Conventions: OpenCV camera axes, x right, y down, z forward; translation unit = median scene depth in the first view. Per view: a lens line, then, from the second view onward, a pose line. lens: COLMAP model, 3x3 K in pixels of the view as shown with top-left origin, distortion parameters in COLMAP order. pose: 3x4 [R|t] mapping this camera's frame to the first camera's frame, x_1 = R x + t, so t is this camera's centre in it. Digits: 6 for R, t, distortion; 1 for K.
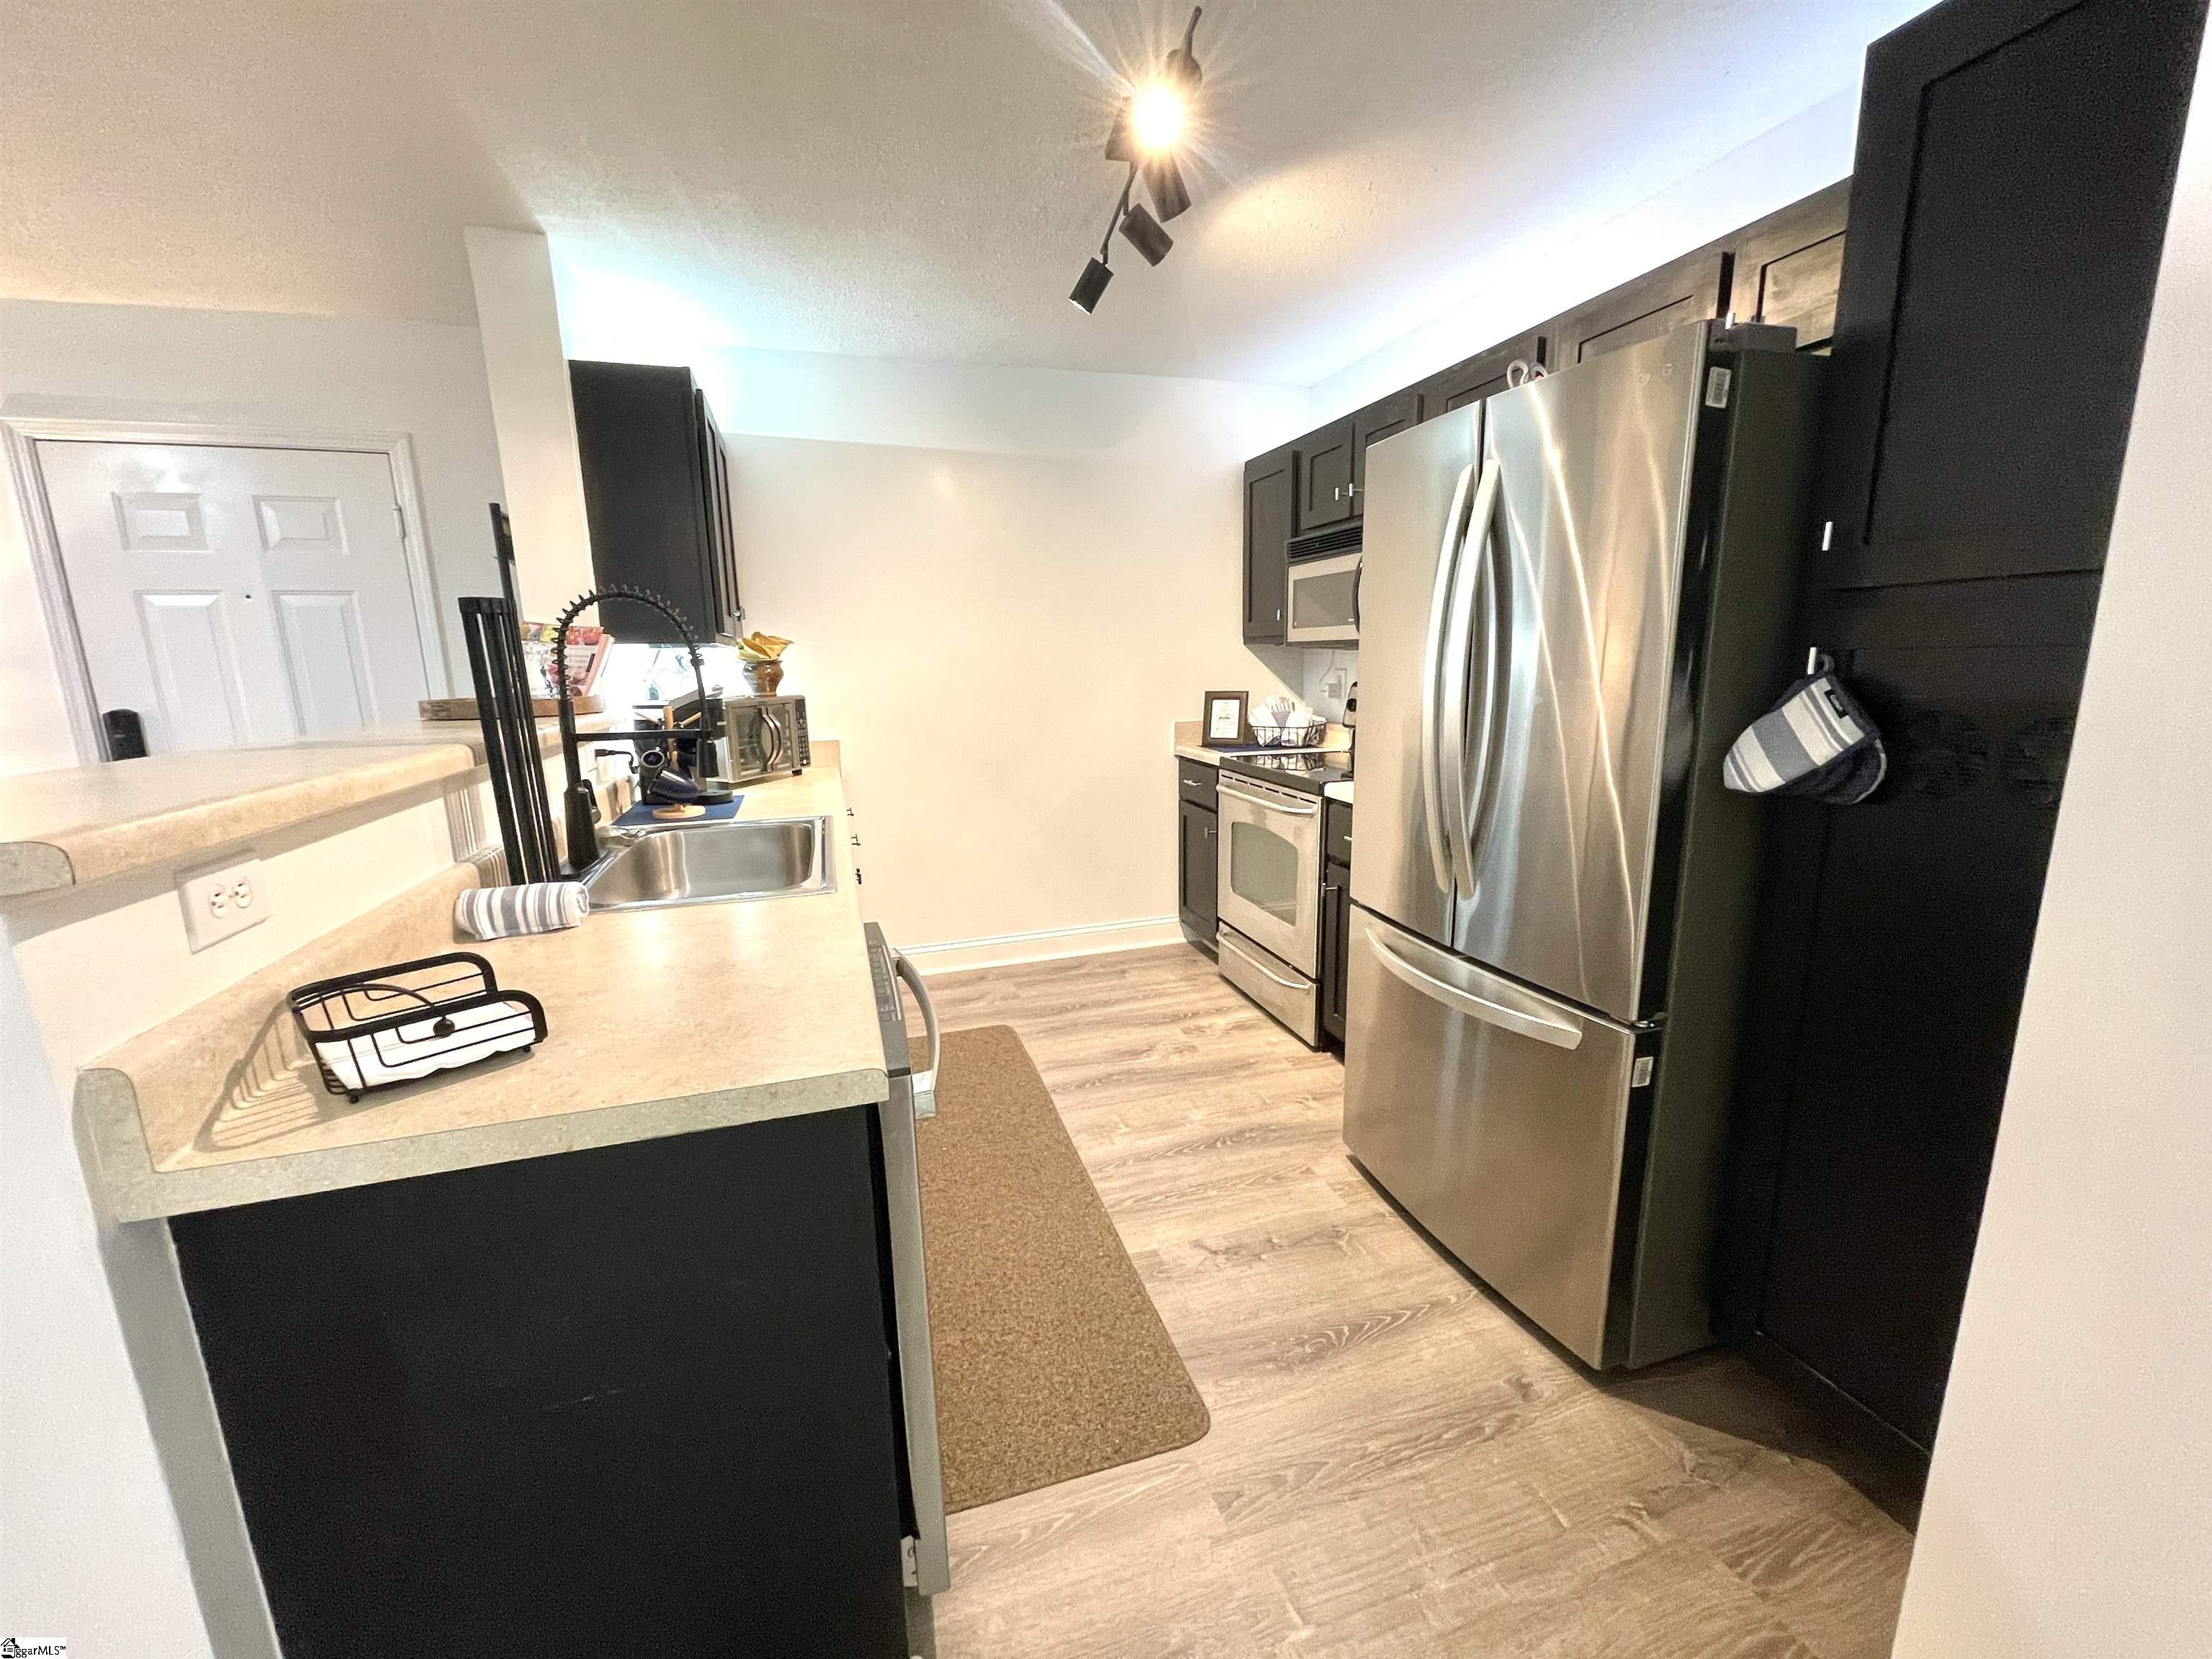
lens RADIAL K [[889.2, 0, 1098.4], [0, 889.2, 830.3], [0, 0, 1]] dist [-0.004962, 0.000912]
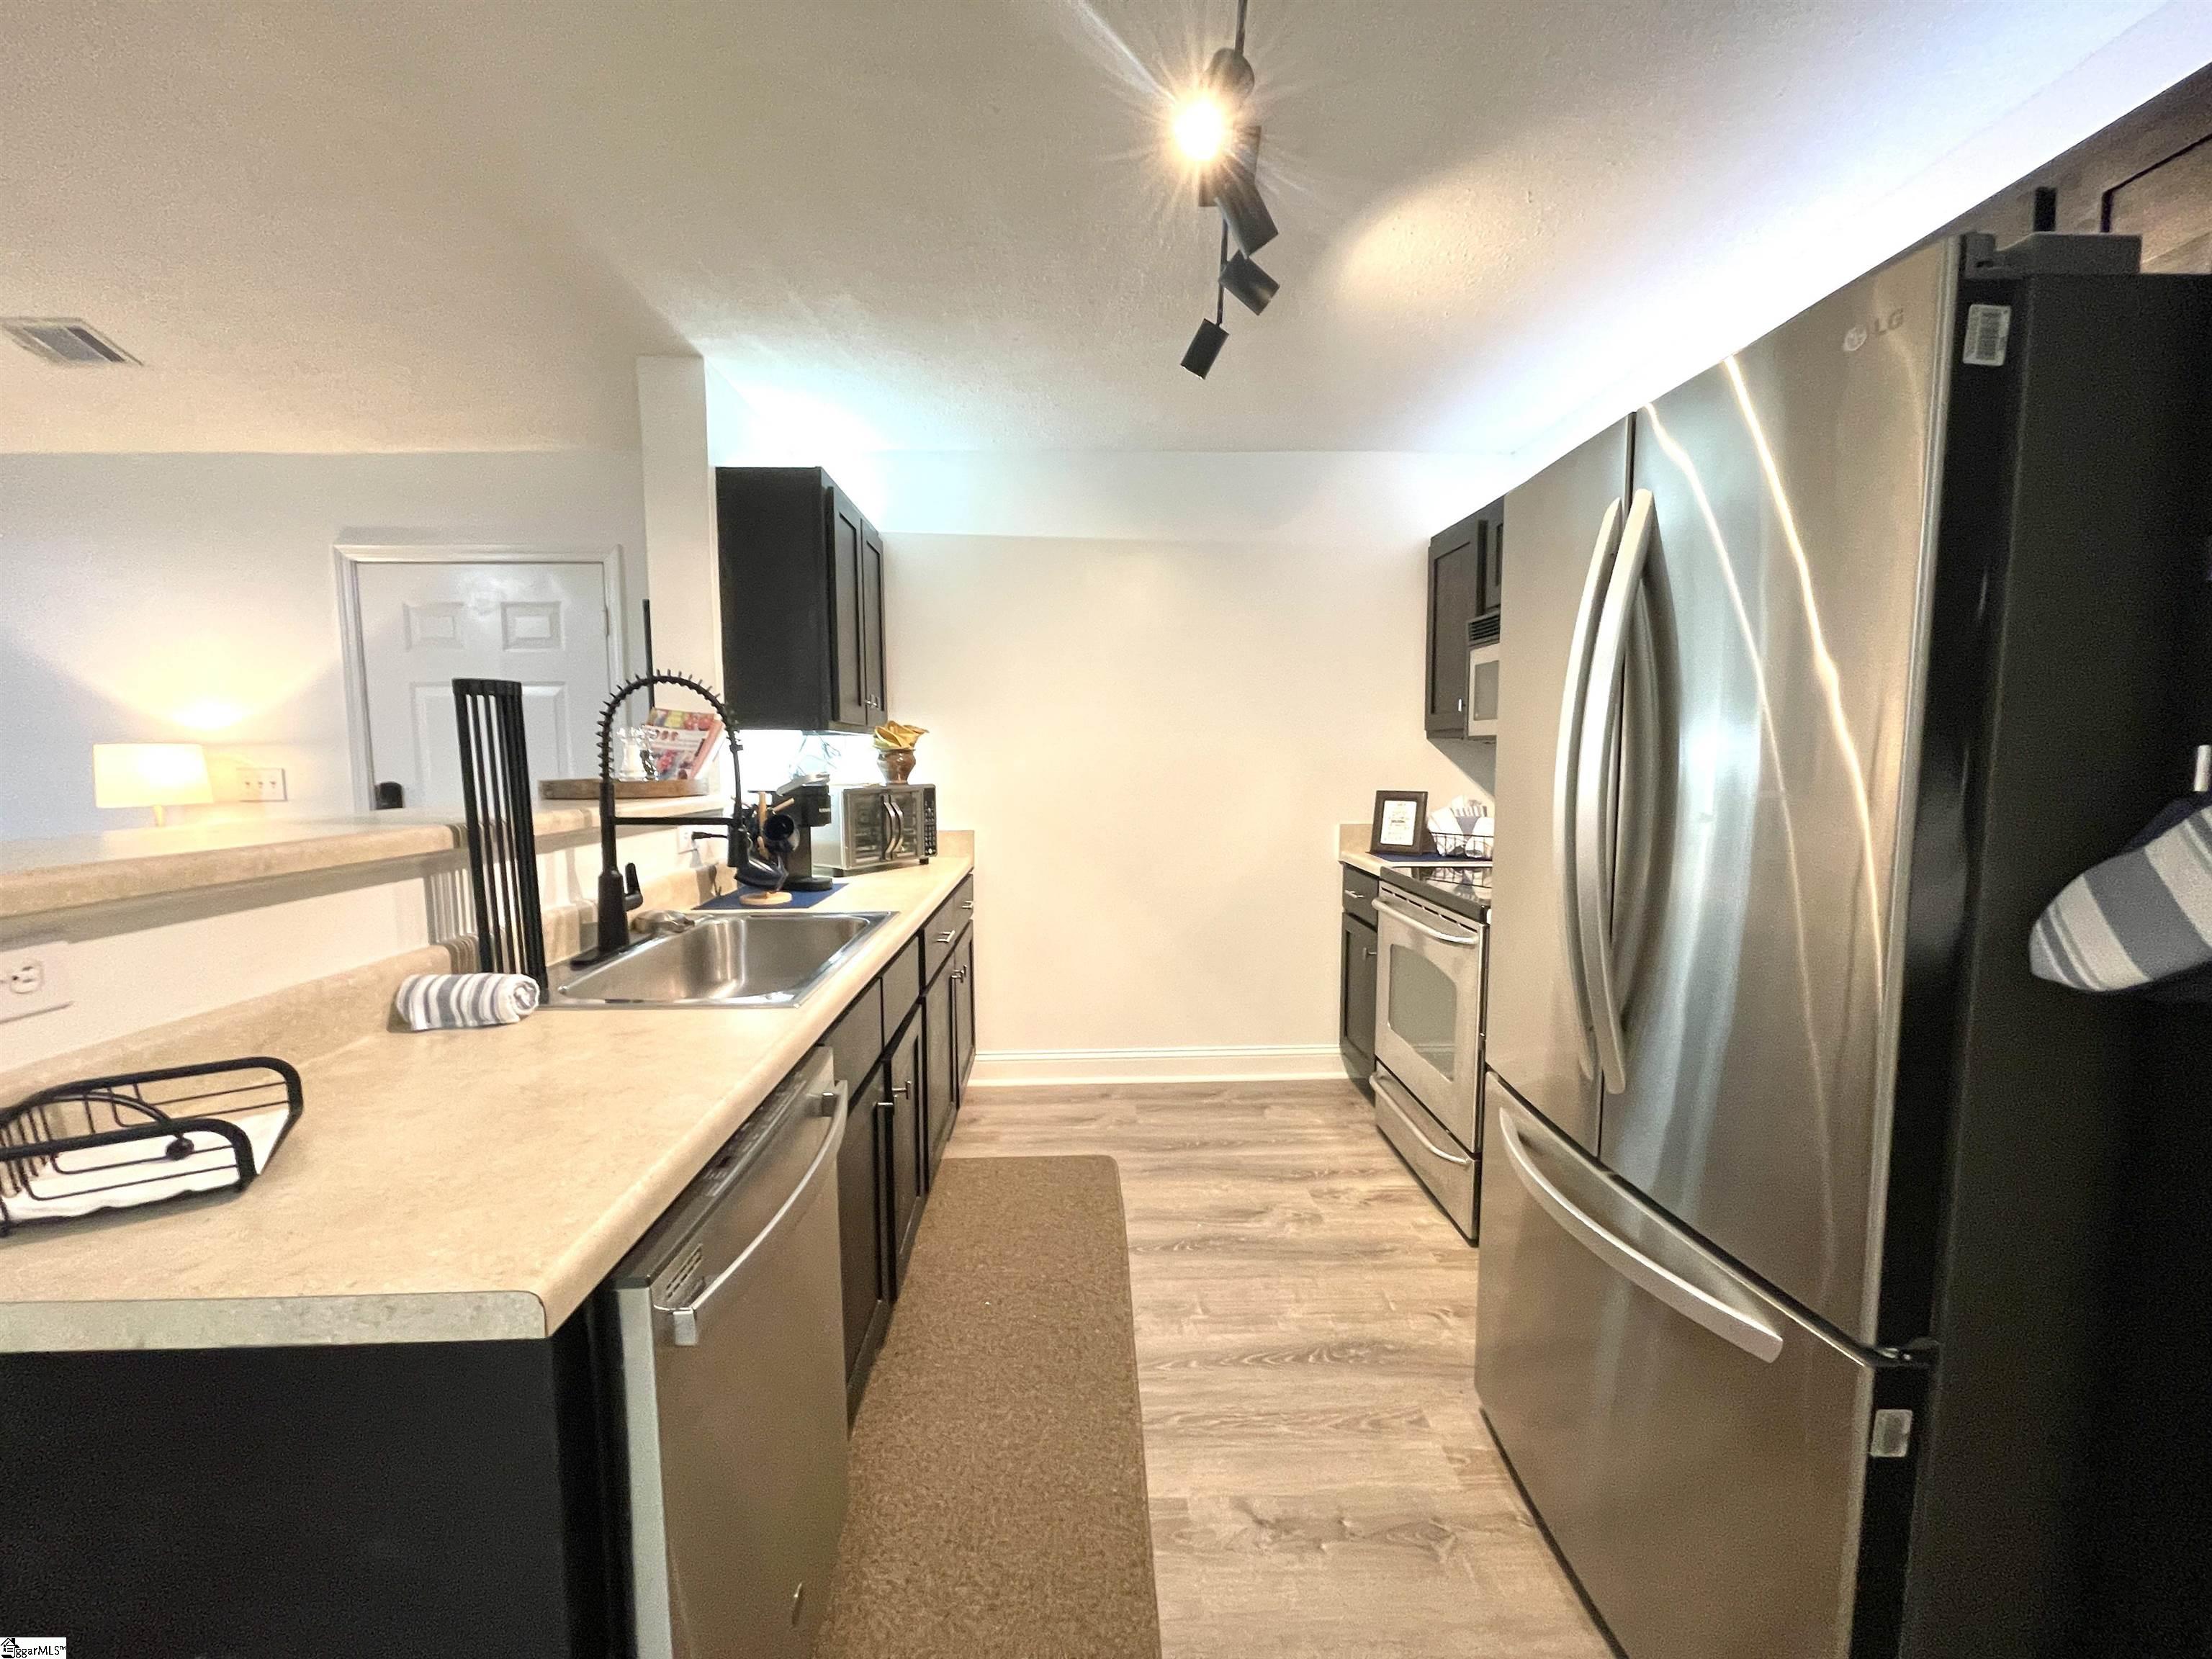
lens RADIAL K [[889.2, 0, 1096.1], [0, 889.2, 833.4], [0, 0, 1]] dist [-0.004962, 0.000912]
pose [[0.962792, 0.039084, -0.267401, 0.129124], [-0.065464, 0.993746, -0.090457, -0.024511], [0.262194, 0.104597, 0.959330, 0.128369]]
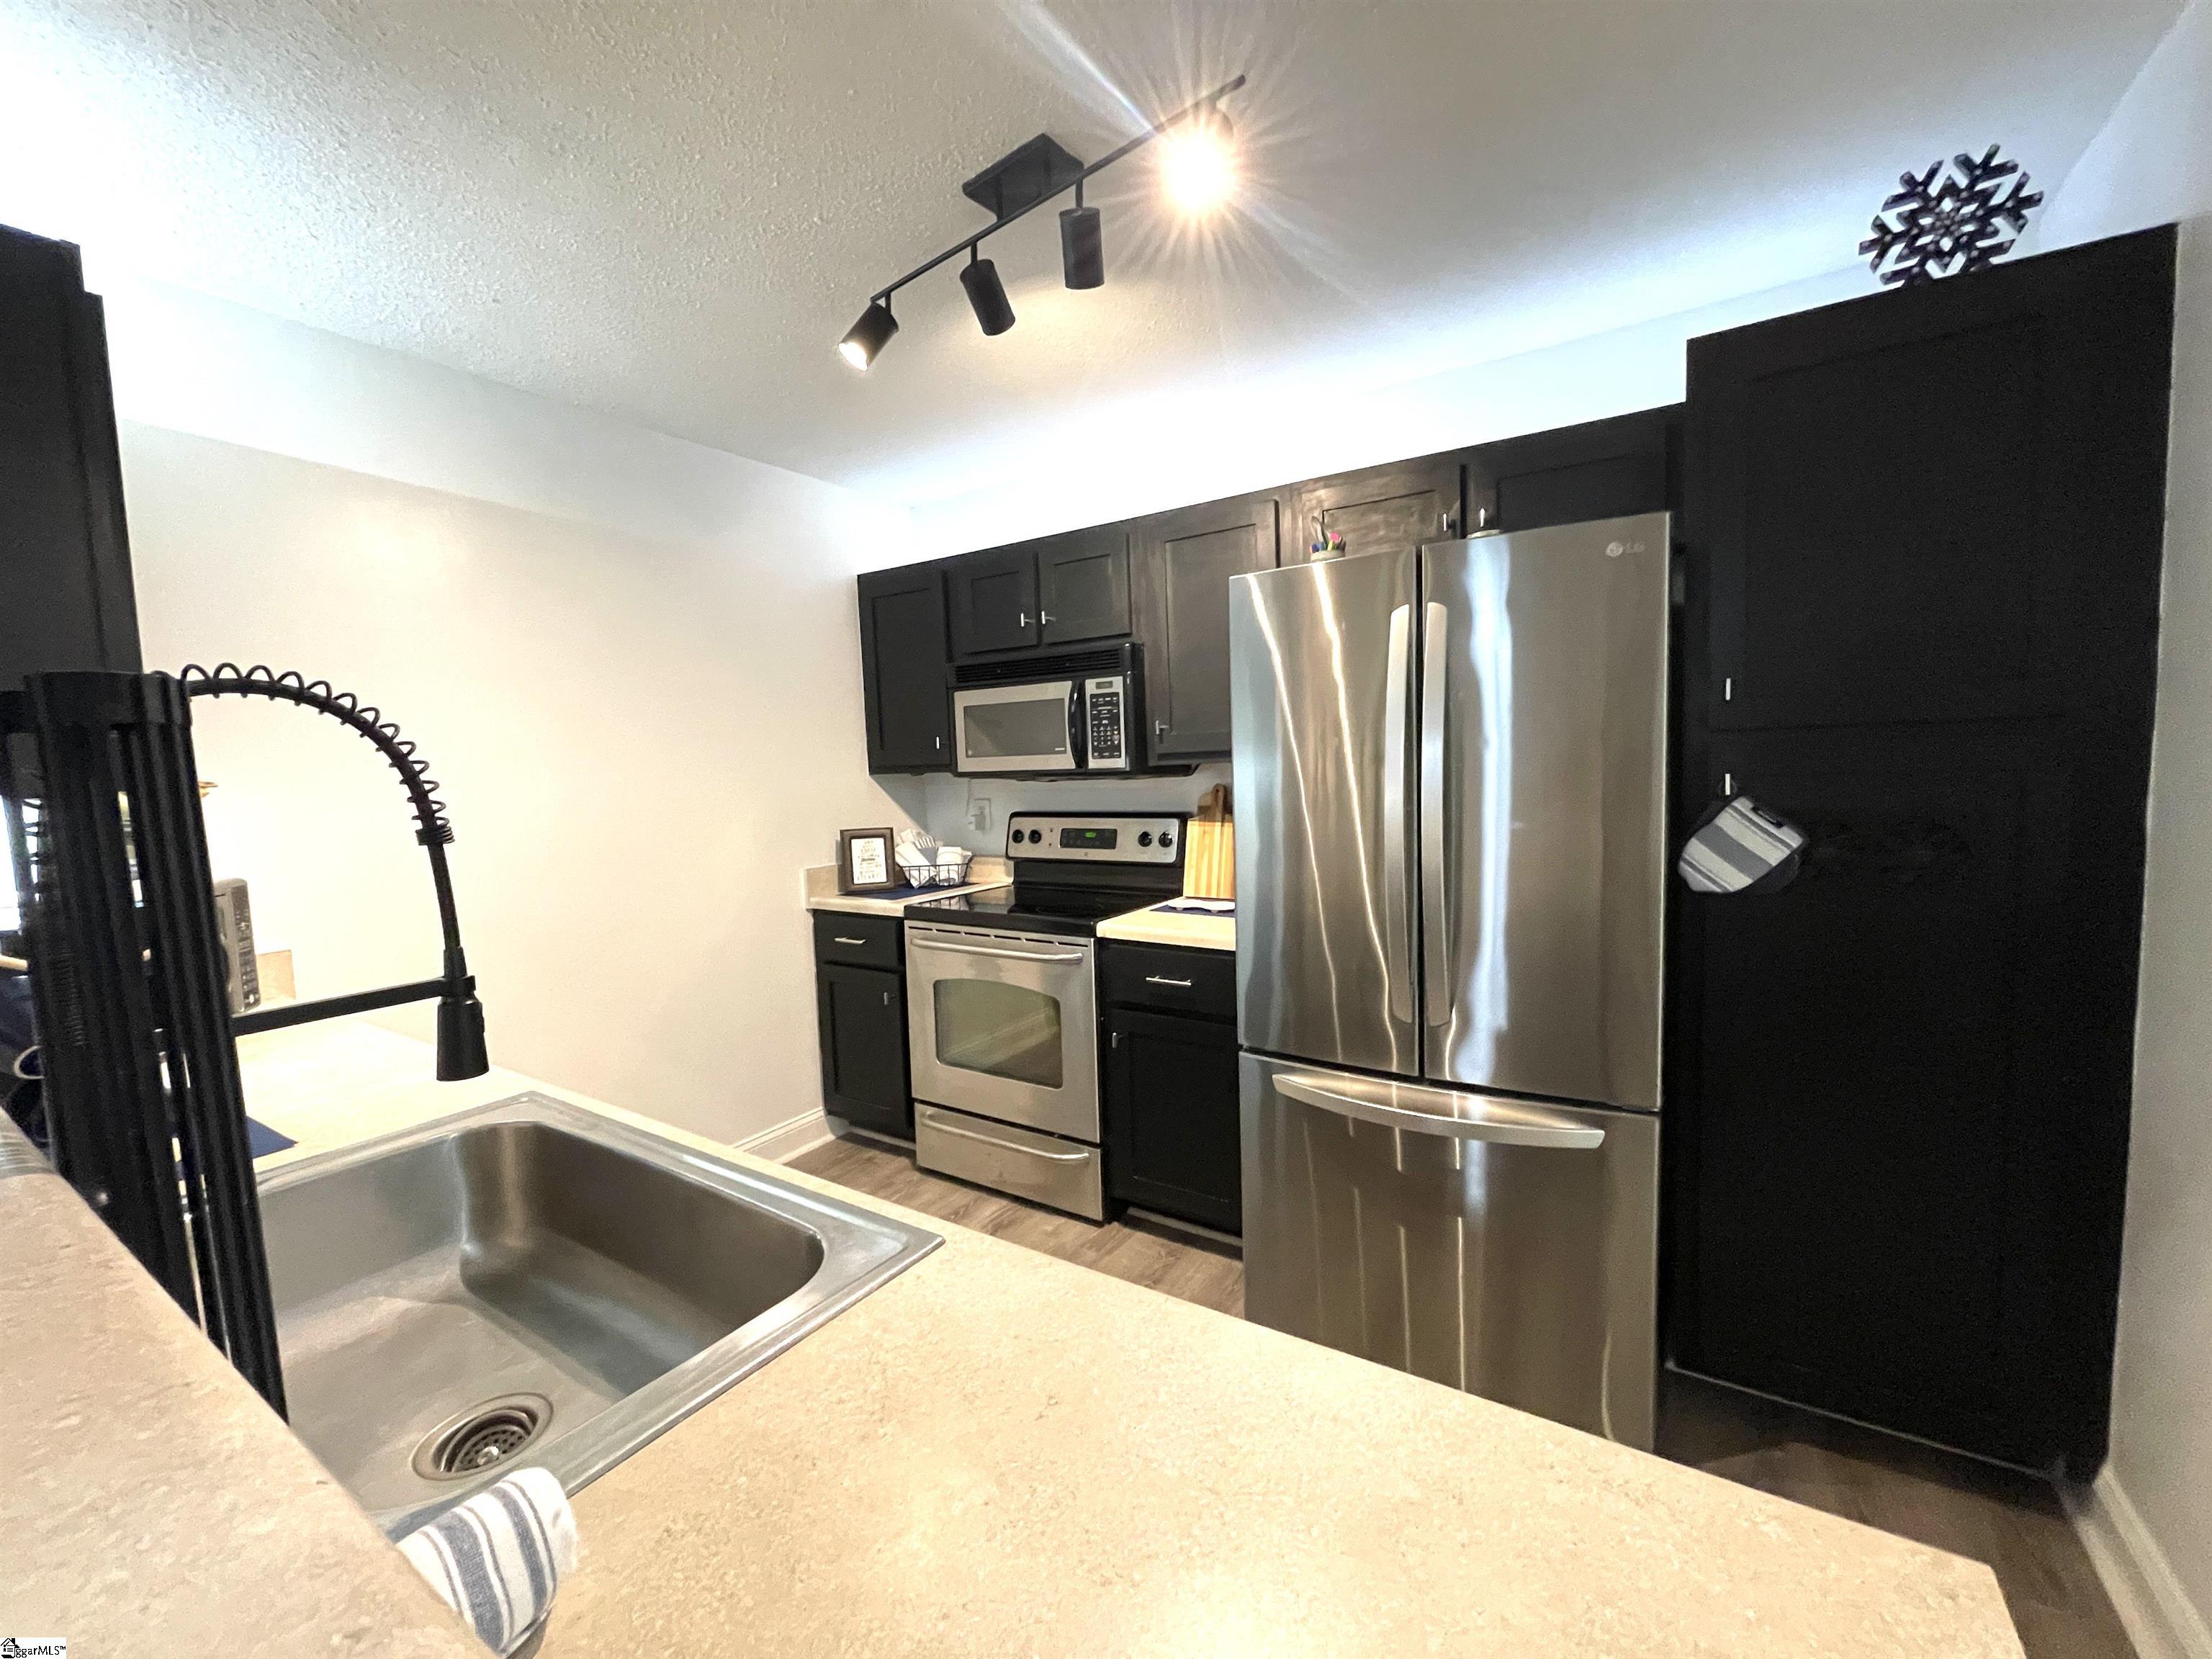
lens RADIAL K [[889.2, 0, 1099.7], [0, 889.2, 824.7], [0, 0, 1]] dist [-0.004962, 0.000912]
pose [[0.765706, -0.051027, 0.641163, -0.335113], [0.143058, 0.985390, -0.092423, -0.069875], [-0.627080, 0.162492, 0.761819, 0.291431]]
